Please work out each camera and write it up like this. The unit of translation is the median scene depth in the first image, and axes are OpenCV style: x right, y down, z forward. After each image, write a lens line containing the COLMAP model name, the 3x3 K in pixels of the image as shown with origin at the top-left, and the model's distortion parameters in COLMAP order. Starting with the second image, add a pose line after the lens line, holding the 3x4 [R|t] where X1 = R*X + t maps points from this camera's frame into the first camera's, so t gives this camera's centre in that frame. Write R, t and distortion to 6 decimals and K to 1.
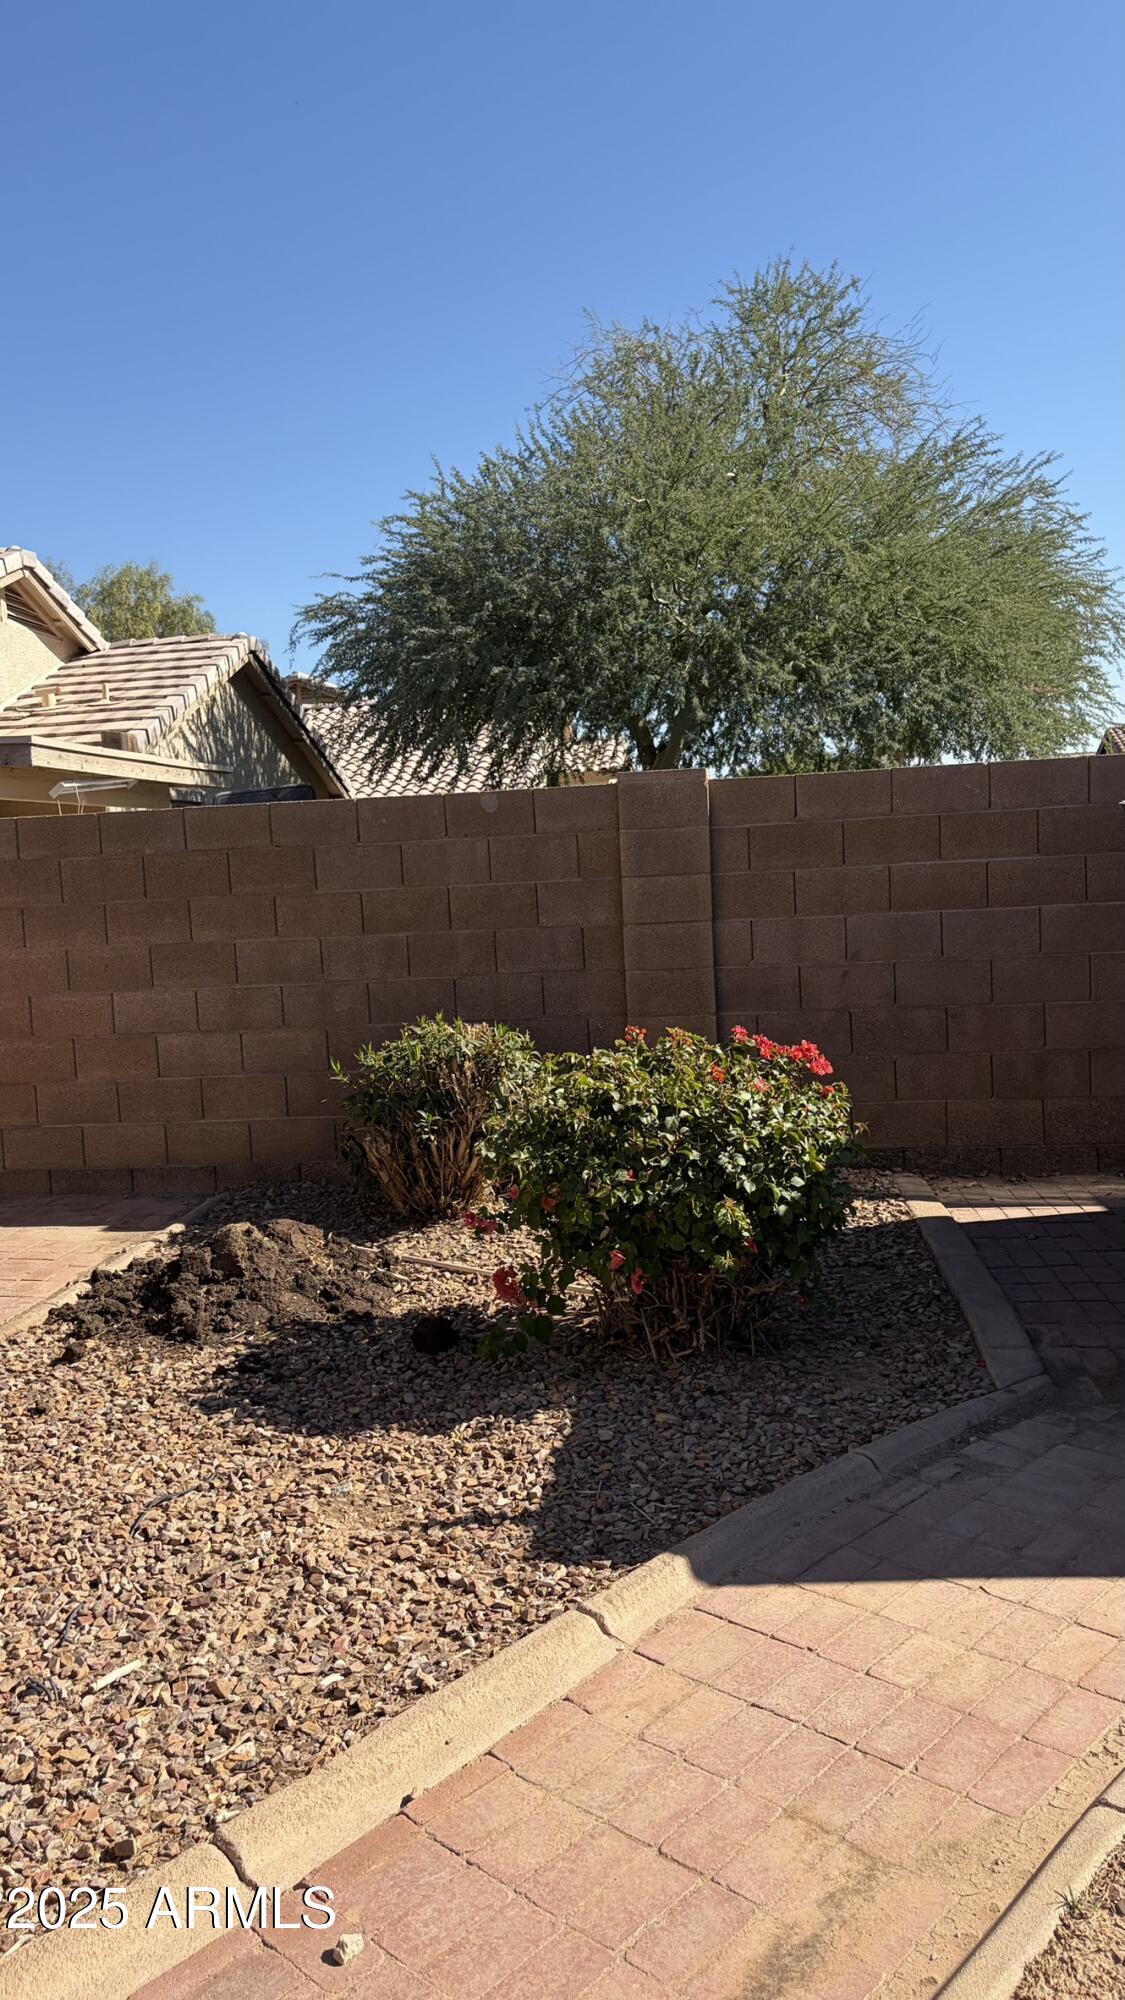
lens RADIAL K [[1520.7, 0, 571.7], [0, 1520.7, 993.4], [0, 0, 1]] dist [0.049460, -0.059752]
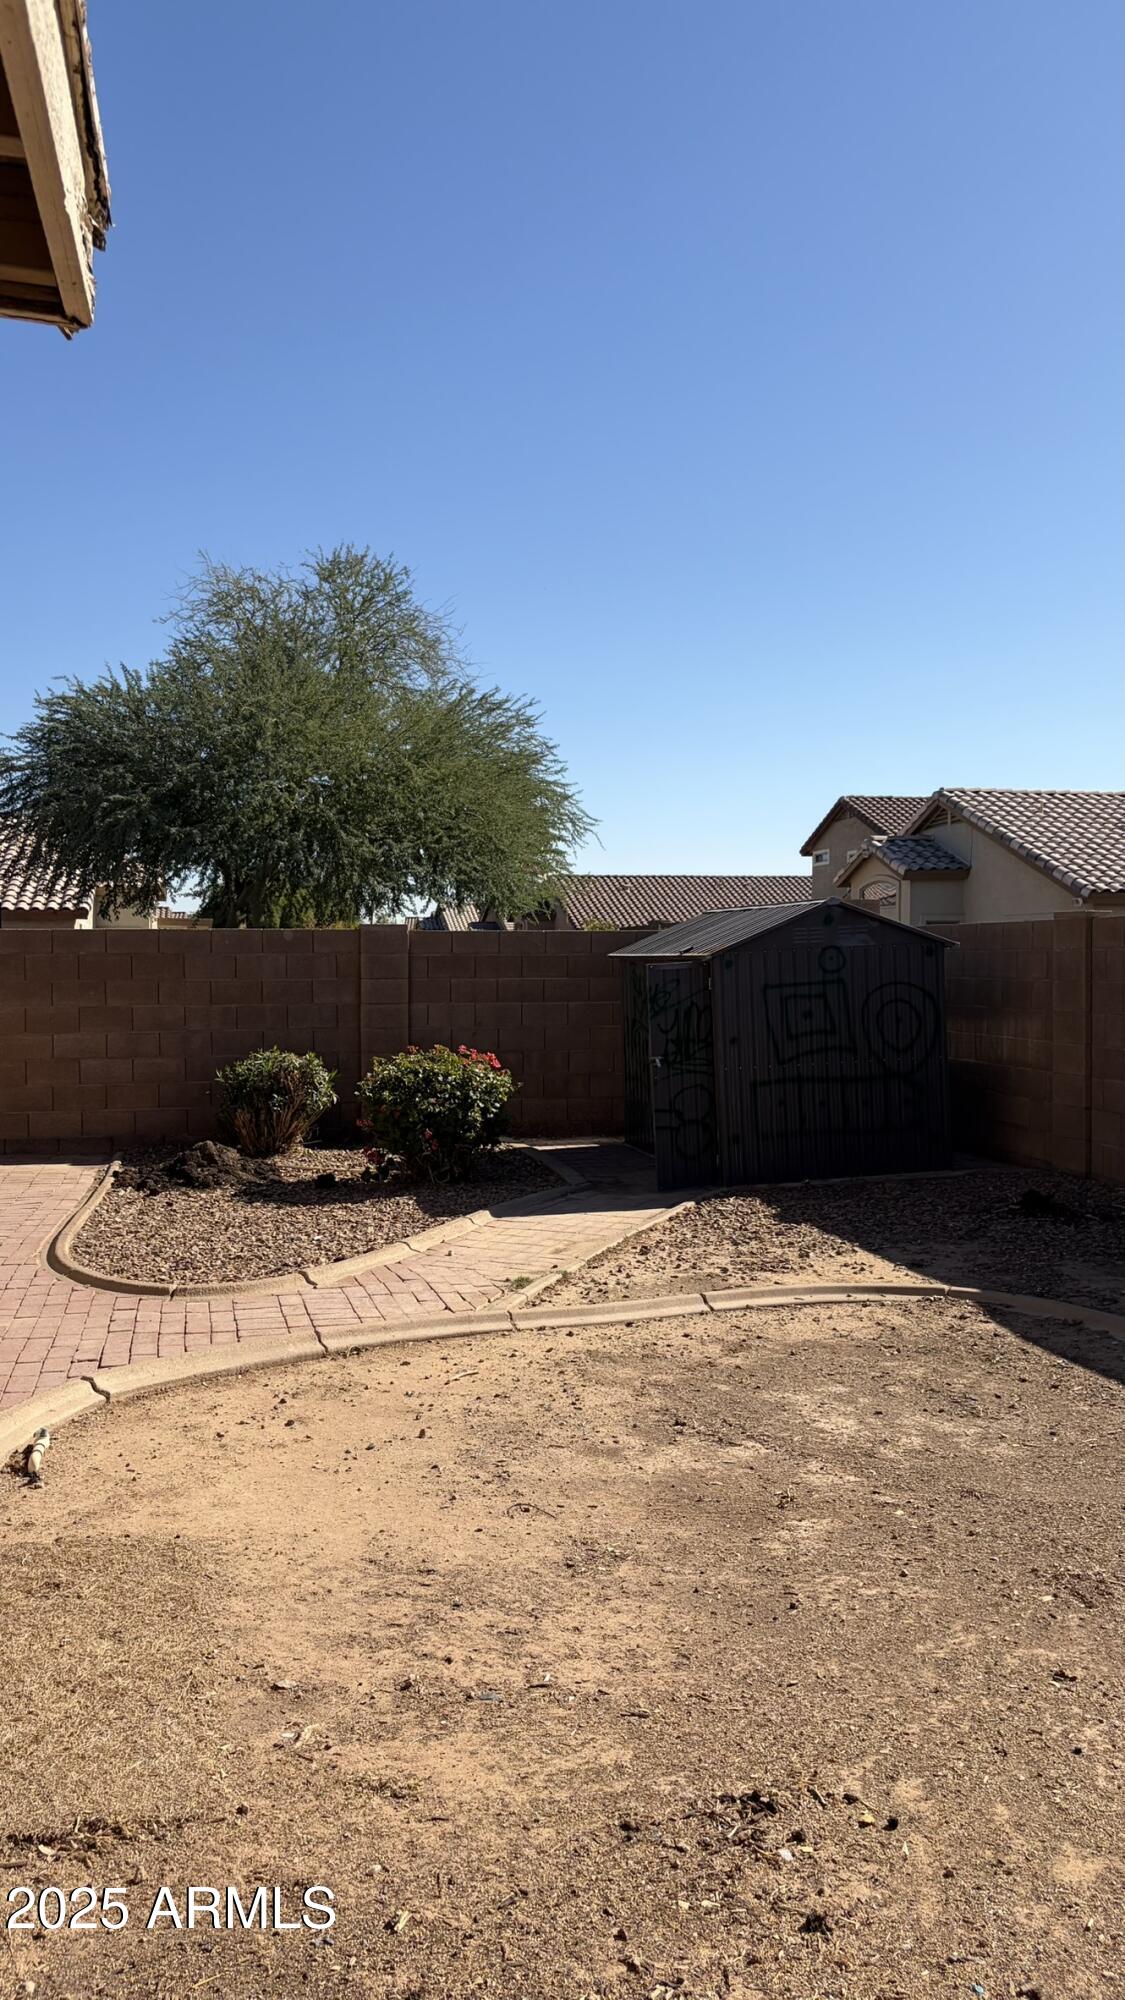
lens RADIAL K [[1520.7, 0, 559.3], [0, 1520.7, 1008.6], [0, 0, 1]] dist [0.049460, -0.059752]
pose [[0.936733, 0.036501, 0.348136, -0.510572], [-0.013877, 0.997639, -0.067260, 0.108775], [-0.349769, 0.058174, 0.935028, -1.105688]]
